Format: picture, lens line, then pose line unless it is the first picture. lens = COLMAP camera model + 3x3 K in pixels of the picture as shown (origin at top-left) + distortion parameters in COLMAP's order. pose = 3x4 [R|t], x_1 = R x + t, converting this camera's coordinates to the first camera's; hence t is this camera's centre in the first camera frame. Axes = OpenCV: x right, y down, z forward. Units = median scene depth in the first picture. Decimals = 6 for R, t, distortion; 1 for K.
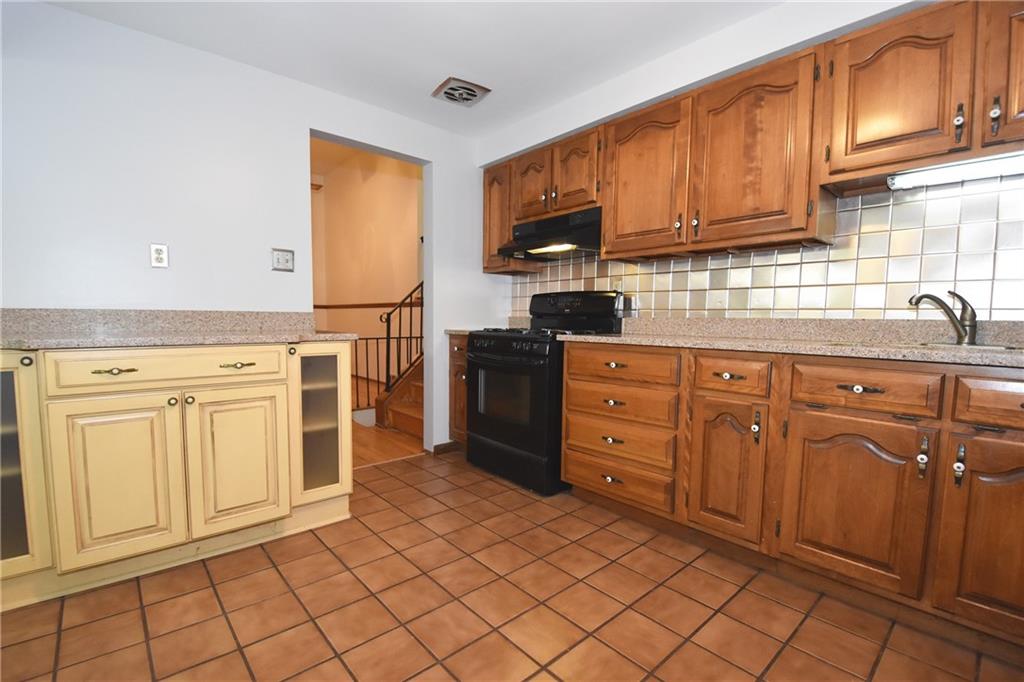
lens RADIAL K [[454.1, 0, 512.0], [0, 454.1, 353.8], [0, 0, 1]] dist [0.015350, -0.022695]
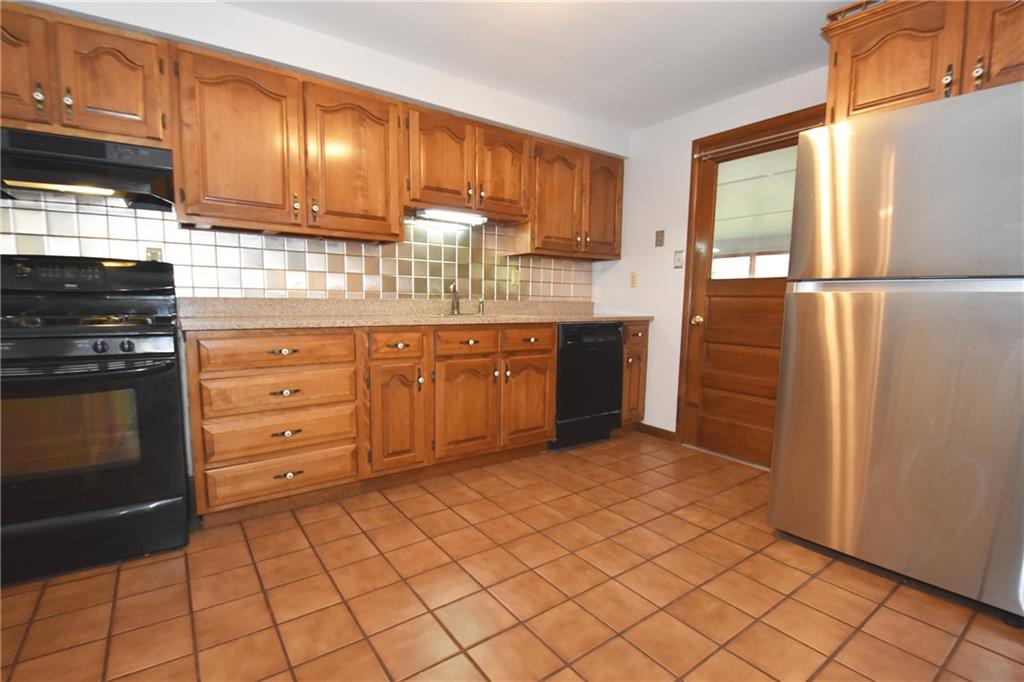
lens RADIAL K [[454.1, 0, 512.0], [0, 454.1, 353.8], [0, 0, 1]] dist [0.015350, -0.022695]
pose [[0.111169, -0.125956, 0.985787, -0.681230], [0.064221, 0.990773, 0.119351, -0.055510], [-0.991724, 0.050040, 0.118232, 0.477730]]
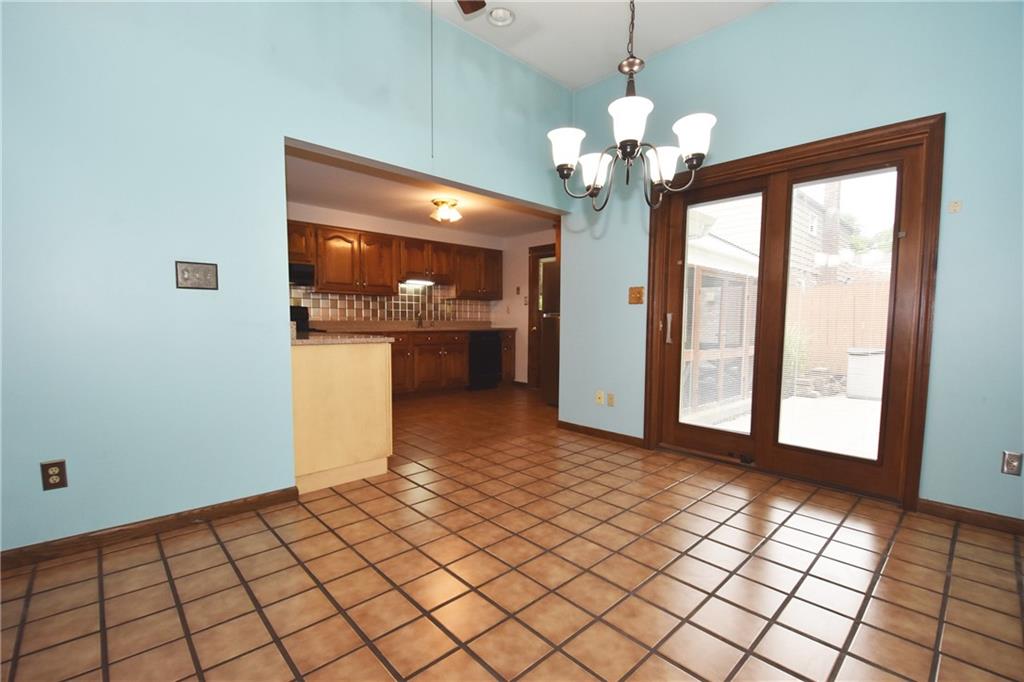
lens RADIAL K [[454.1, 0, 512.0], [0, 454.1, 353.8], [0, 0, 1]] dist [0.015350, -0.022695]
pose [[-0.009213, -0.084122, 0.996413, -2.409141], [0.072176, 0.993800, 0.084568, -0.056738], [-0.997349, 0.072696, -0.003084, 0.215226]]
